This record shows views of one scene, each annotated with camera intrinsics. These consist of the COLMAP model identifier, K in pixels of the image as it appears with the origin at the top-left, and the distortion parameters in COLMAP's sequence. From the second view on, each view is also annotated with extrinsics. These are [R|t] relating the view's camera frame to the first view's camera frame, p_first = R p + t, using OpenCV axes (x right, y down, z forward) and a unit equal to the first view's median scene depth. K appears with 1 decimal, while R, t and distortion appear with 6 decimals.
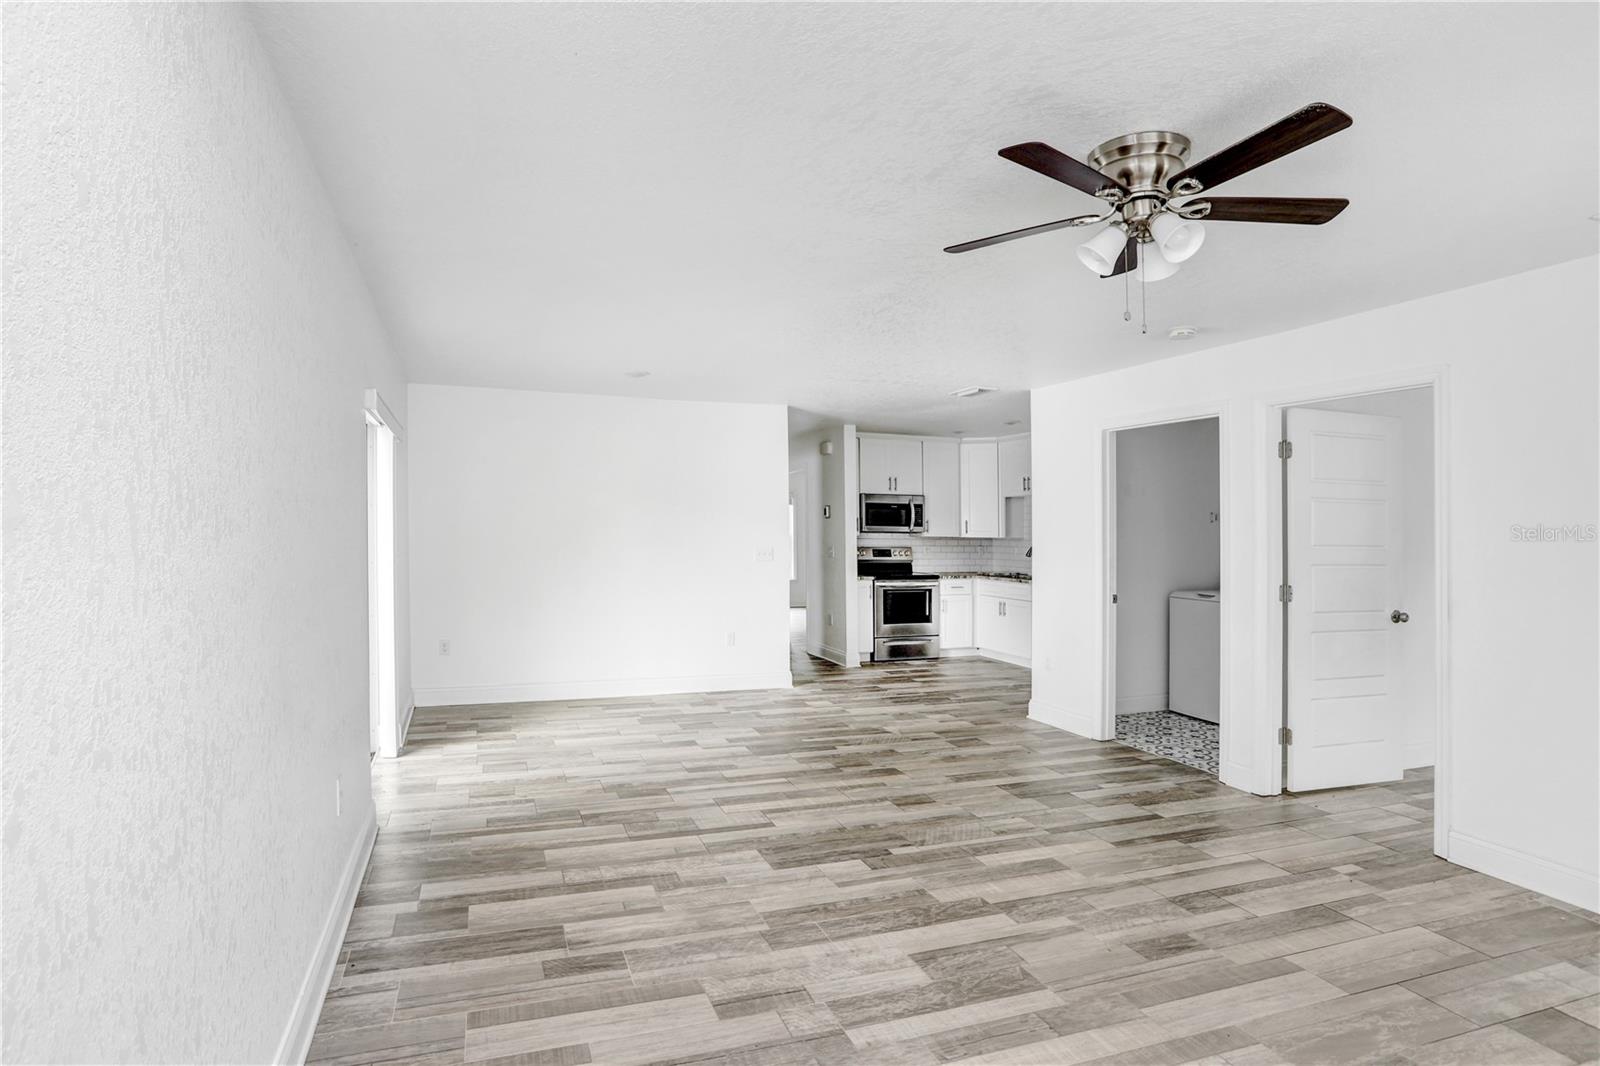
lens RADIAL K [[808.7, 0, 790.5], [0, 808.7, 527.9], [0, 0, 1]] dist [-0.046401, 0.013852]
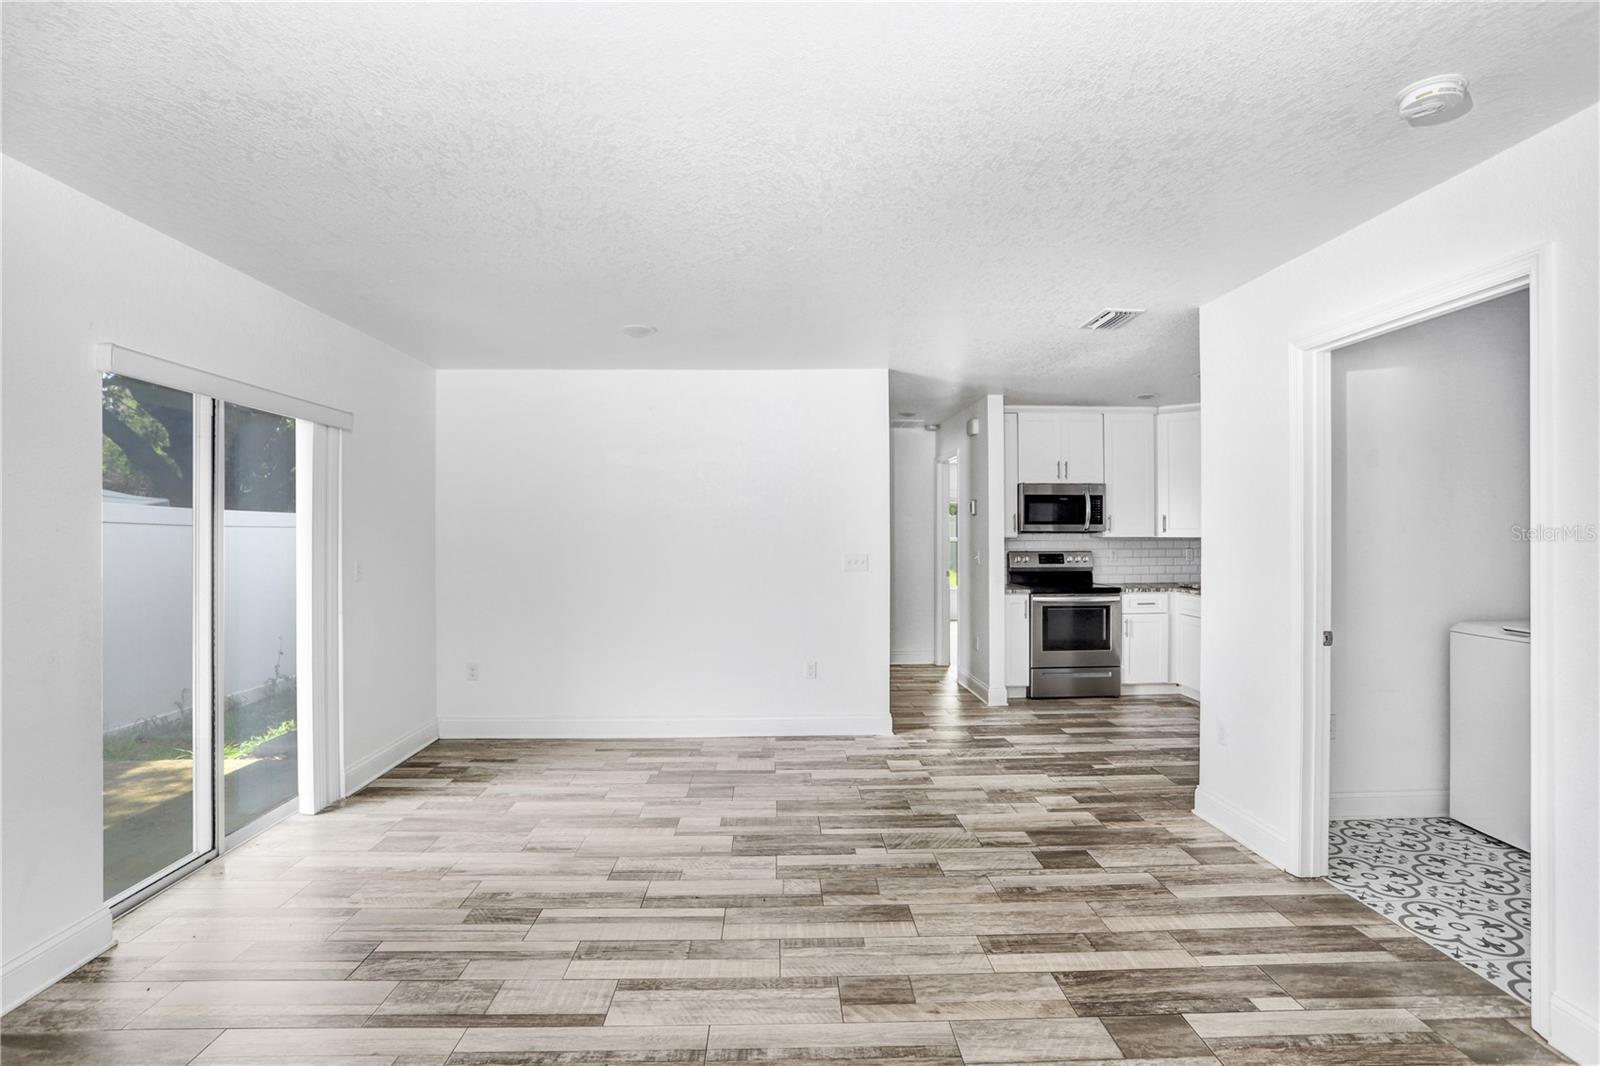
lens RADIAL K [[808.7, 0, 793.3], [0, 808.7, 538.3], [0, 0, 1]] dist [-0.046401, 0.013852]
pose [[0.954993, -0.013053, -0.296340, 0.195740], [0.015765, 0.999853, 0.006764, 0.003488], [0.296208, -0.011131, 0.955059, 0.314991]]
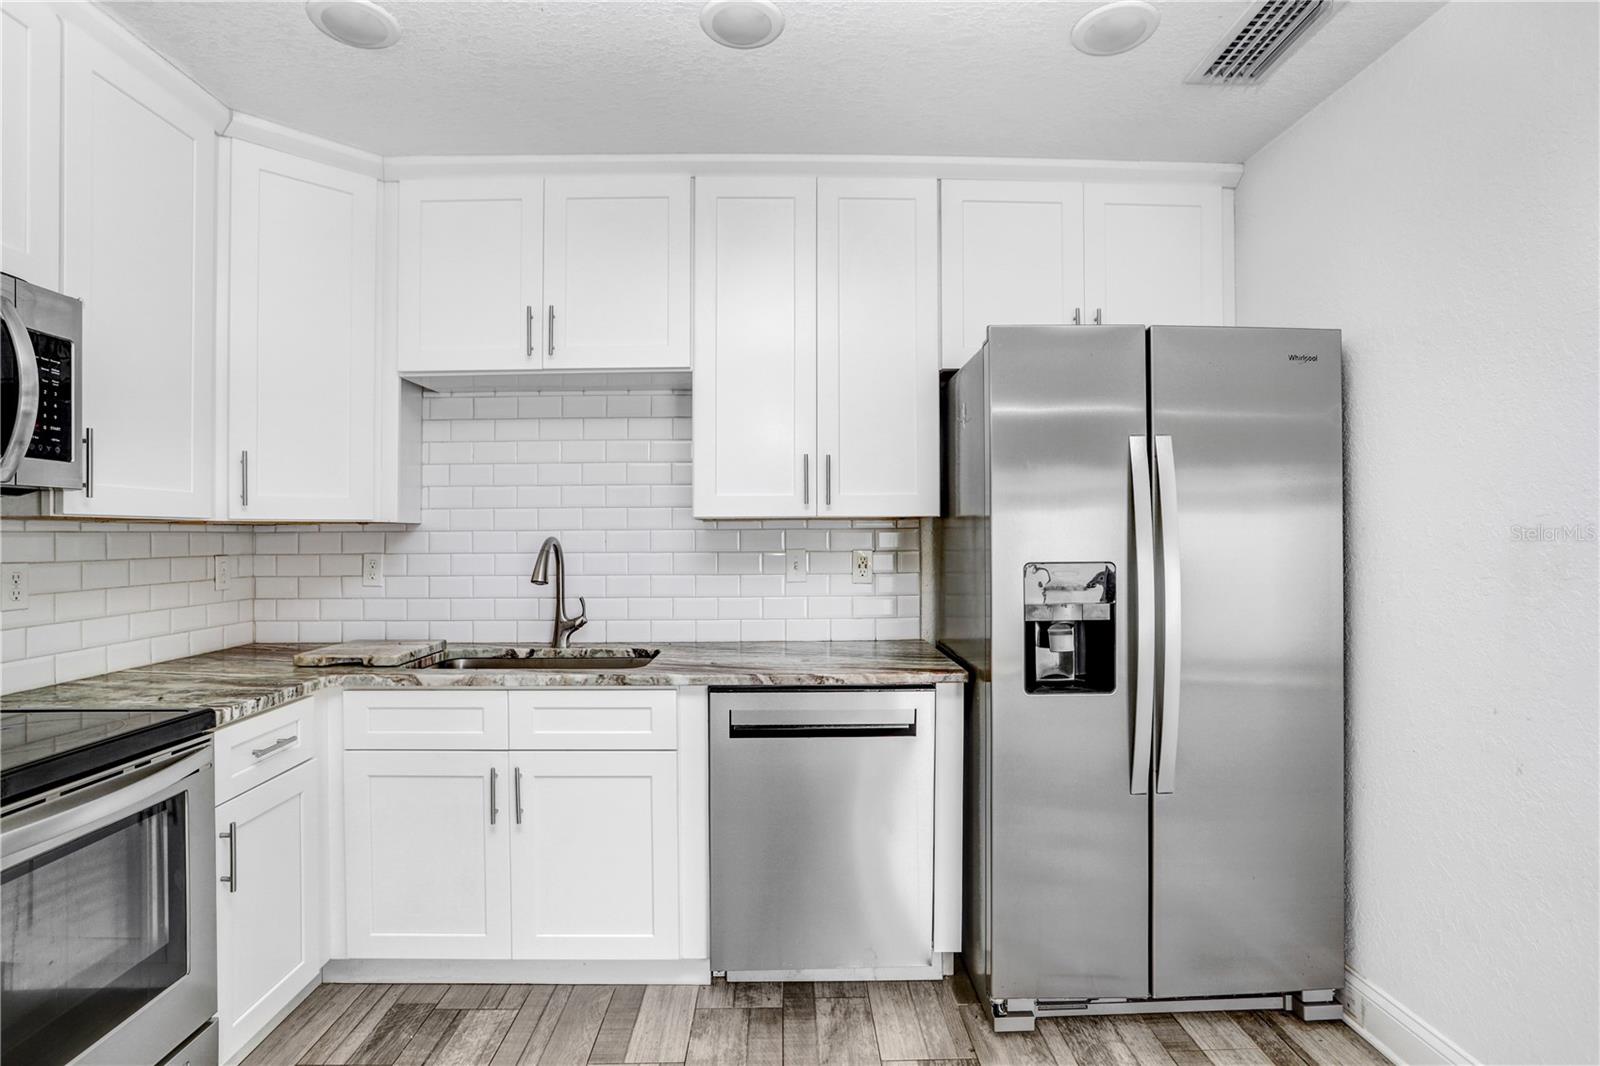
lens RADIAL K [[808.7, 0, 817.1], [0, 808.7, 524.1], [0, 0, 1]] dist [-0.046401, 0.013852]
pose [[0.275276, 0.001112, 0.961365, 0.064021], [-0.002063, 0.999998, -0.000565, 0.022732], [-0.961363, -0.001828, 0.275278, 1.403750]]
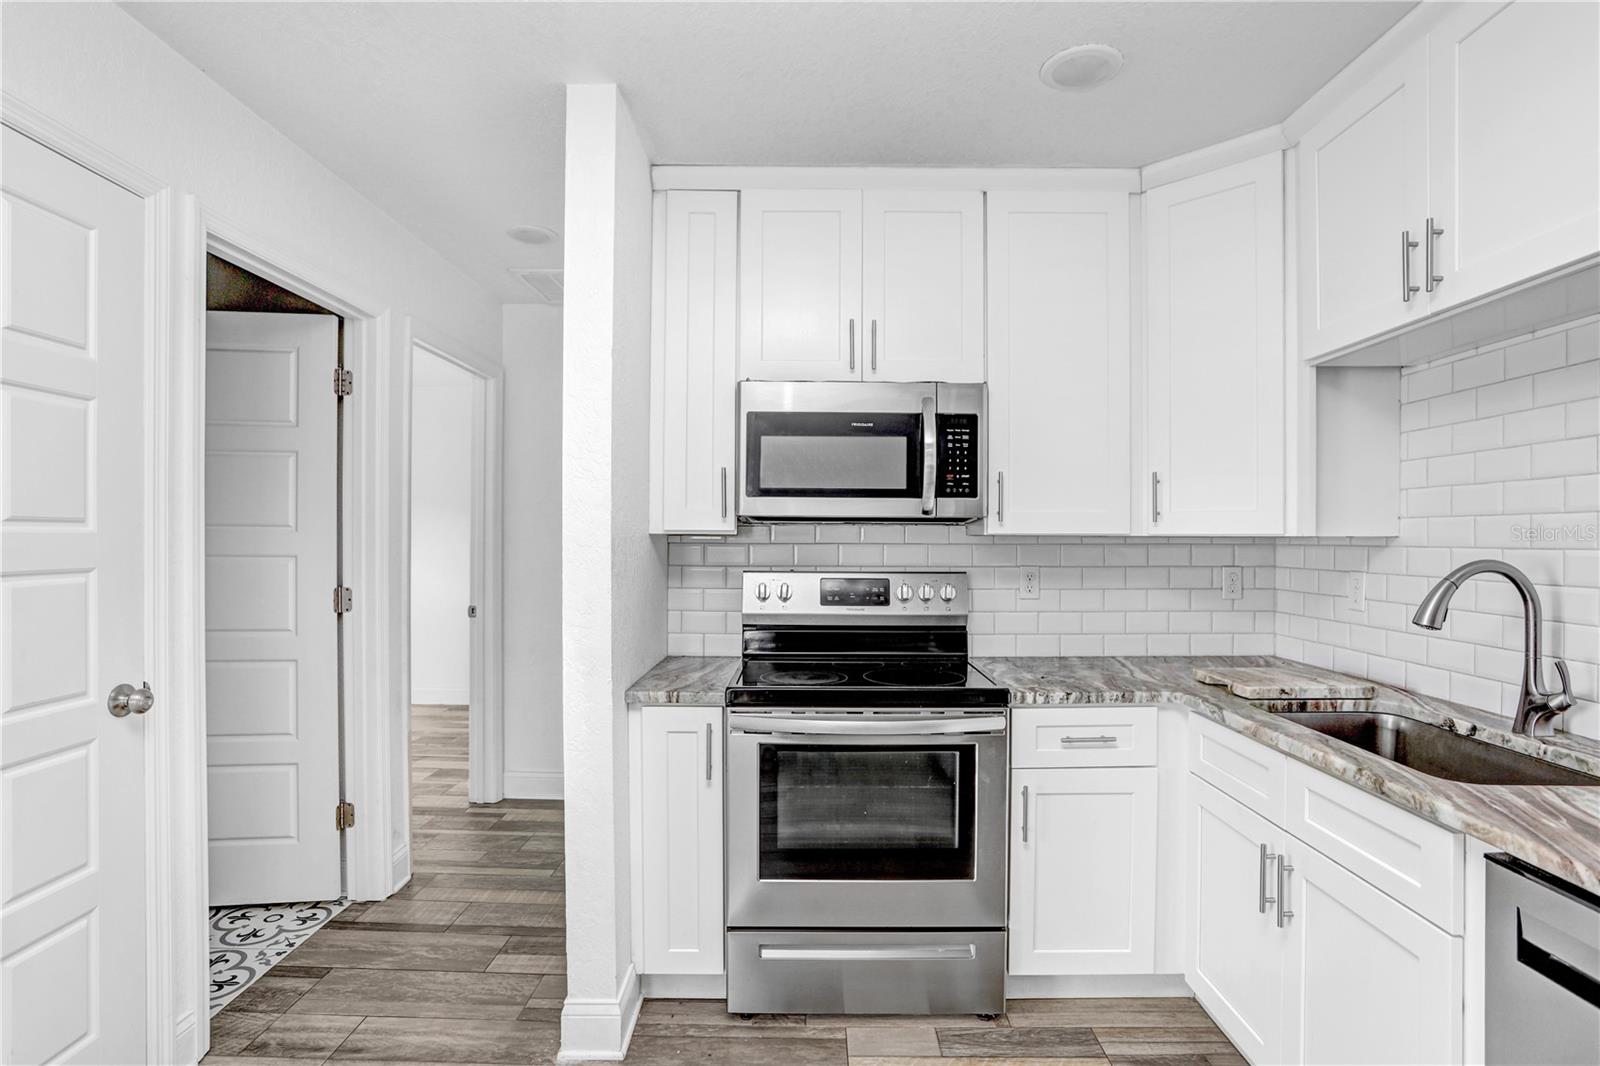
lens RADIAL K [[858.6, 0, 805.2], [0, 858.6, 550.0], [0, 0, 1]] dist [-0.011670, 0.000901]
pose [[0.940185, -0.002453, -0.340655, 0.374177], [0.012334, 0.999564, 0.026841, 0.013262], [0.340441, -0.029437, 0.939805, 1.273640]]
